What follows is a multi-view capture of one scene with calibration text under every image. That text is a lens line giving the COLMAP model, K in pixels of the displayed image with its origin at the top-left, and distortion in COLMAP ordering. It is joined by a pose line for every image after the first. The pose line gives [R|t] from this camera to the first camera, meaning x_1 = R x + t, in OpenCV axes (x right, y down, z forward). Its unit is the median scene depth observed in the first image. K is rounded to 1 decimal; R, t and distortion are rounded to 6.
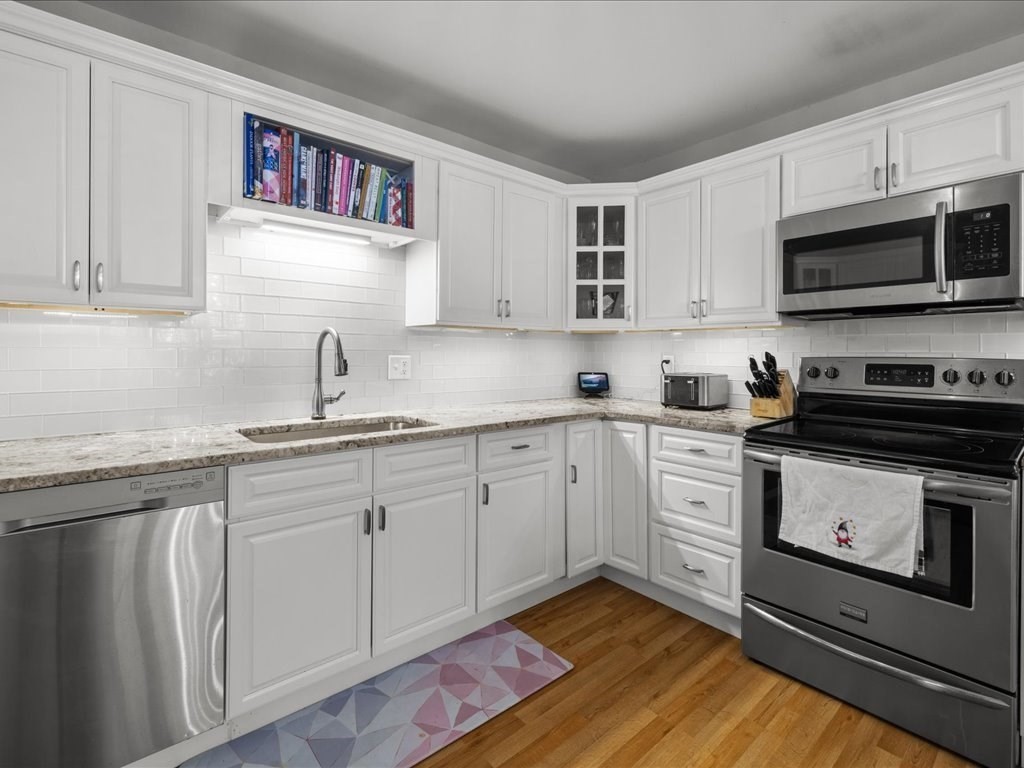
lens RADIAL K [[495.0, 0, 507.1], [0, 495.0, 353.6], [0, 0, 1]] dist [-0.000641, 0.002093]
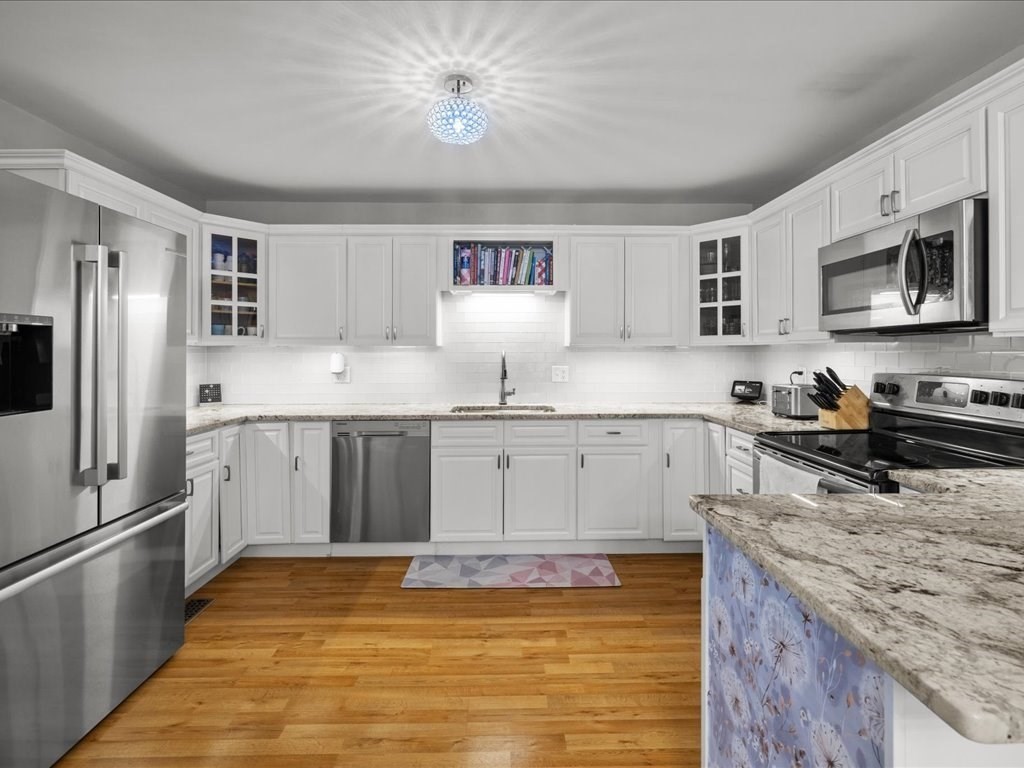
lens RADIAL K [[495.0, 0, 512.7], [0, 495.0, 348.7], [0, 0, 1]] dist [-0.000641, 0.002093]
pose [[0.771969, -0.012590, -0.635536, 0.757559], [0.006854, 0.999911, -0.011483, -0.039600], [0.635623, 0.004509, 0.771986, -0.294780]]
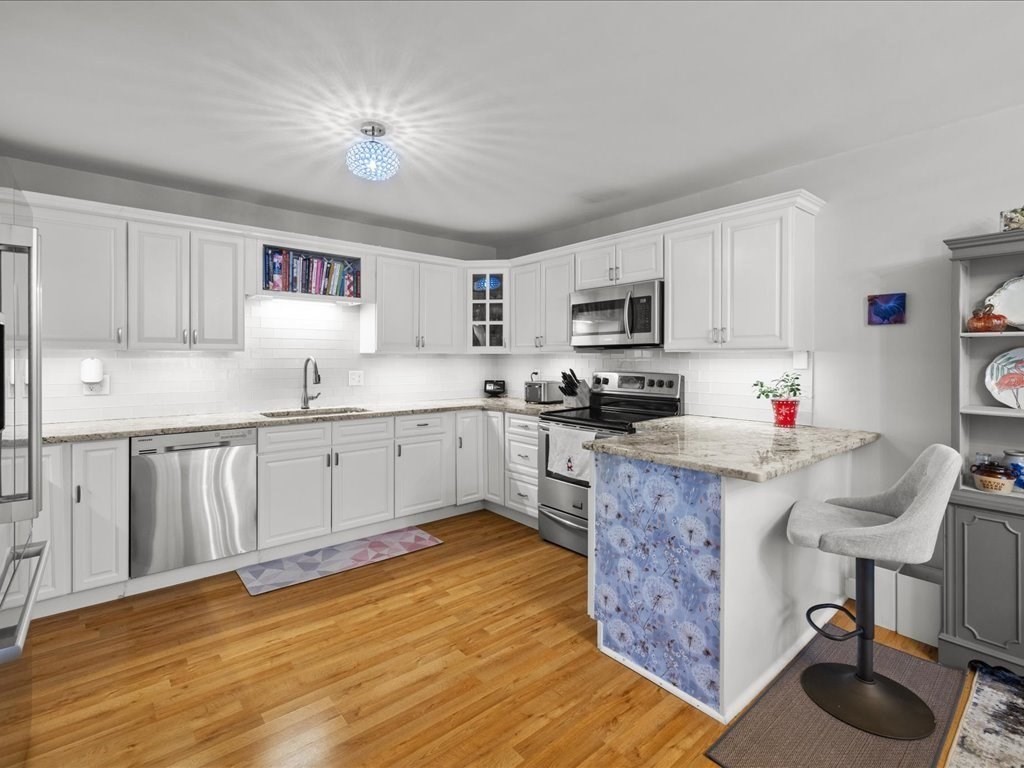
lens RADIAL K [[495.0, 0, 507.6], [0, 495.0, 359.8], [0, 0, 1]] dist [-0.000641, 0.002093]
pose [[0.999956, -0.004089, -0.008499, 0.362566], [0.004114, 0.999988, 0.002841, -0.043839], [0.008487, -0.002876, 0.999960, -0.769635]]
